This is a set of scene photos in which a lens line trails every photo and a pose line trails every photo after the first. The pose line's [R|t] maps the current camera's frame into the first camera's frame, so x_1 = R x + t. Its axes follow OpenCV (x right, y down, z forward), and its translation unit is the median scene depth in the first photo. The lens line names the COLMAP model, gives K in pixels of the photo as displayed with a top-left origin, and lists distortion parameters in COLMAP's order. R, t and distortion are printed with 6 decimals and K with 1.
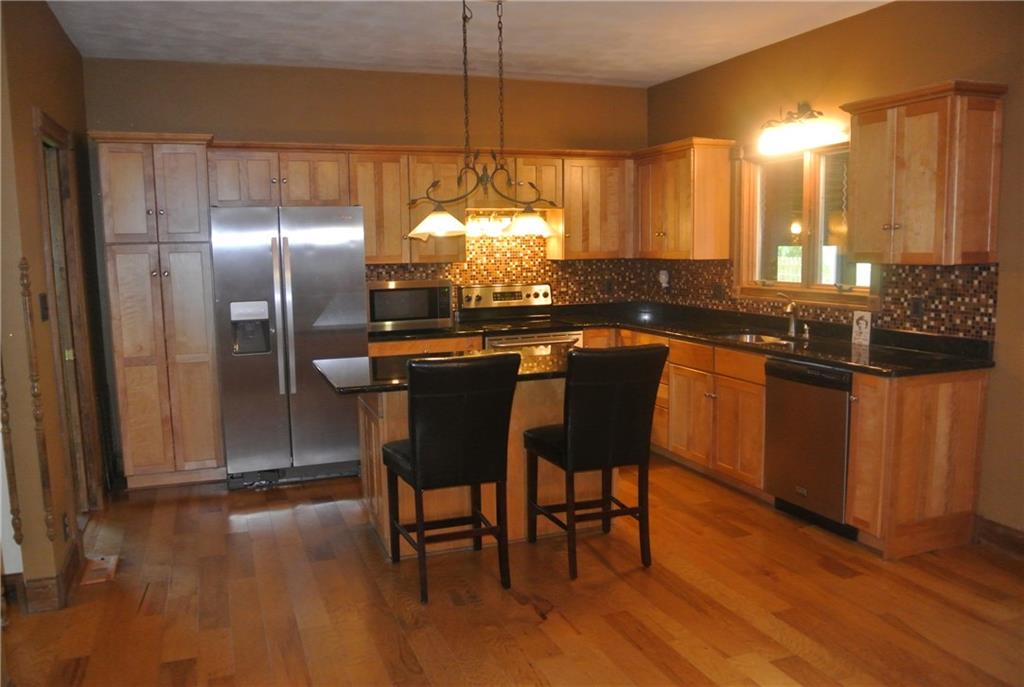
lens RADIAL K [[794.2, 0, 513.0], [0, 794.2, 340.4], [0, 0, 1]] dist [-0.066697, 0.004139]
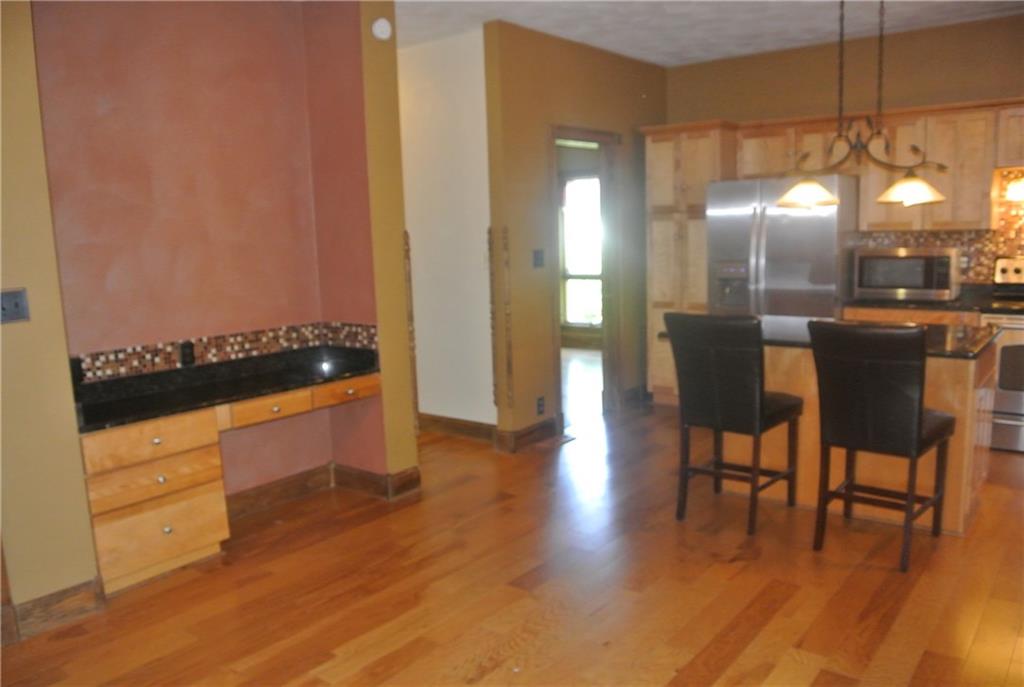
lens RADIAL K [[794.2, 0, 518.4], [0, 794.2, 346.5], [0, 0, 1]] dist [-0.066697, 0.004139]
pose [[0.516065, 0.125172, -0.847354, 0.437239], [-0.074514, 0.992075, 0.101169, -0.017629], [0.853302, 0.010930, 0.521302, 0.101535]]
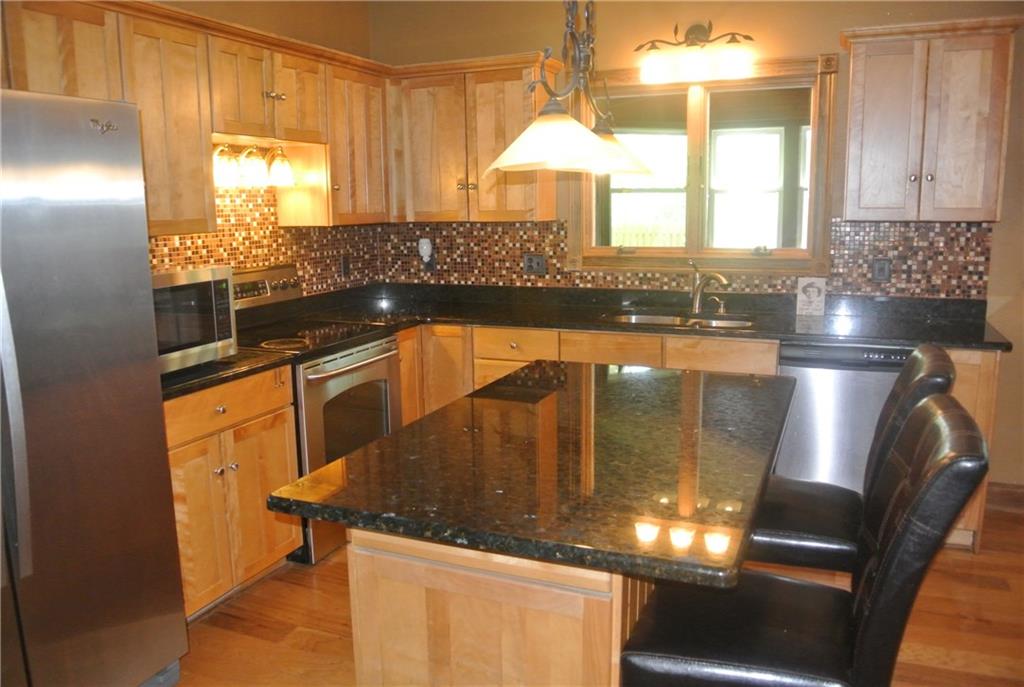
lens RADIAL K [[794.2, 0, 513.1], [0, 794.2, 350.7], [0, 0, 1]] dist [-0.066697, 0.004139]
pose [[0.692509, -0.125980, 0.710324, -0.325234], [0.089596, 0.992030, 0.088594, -0.049856], [-0.715824, 0.002290, 0.698277, 0.497458]]
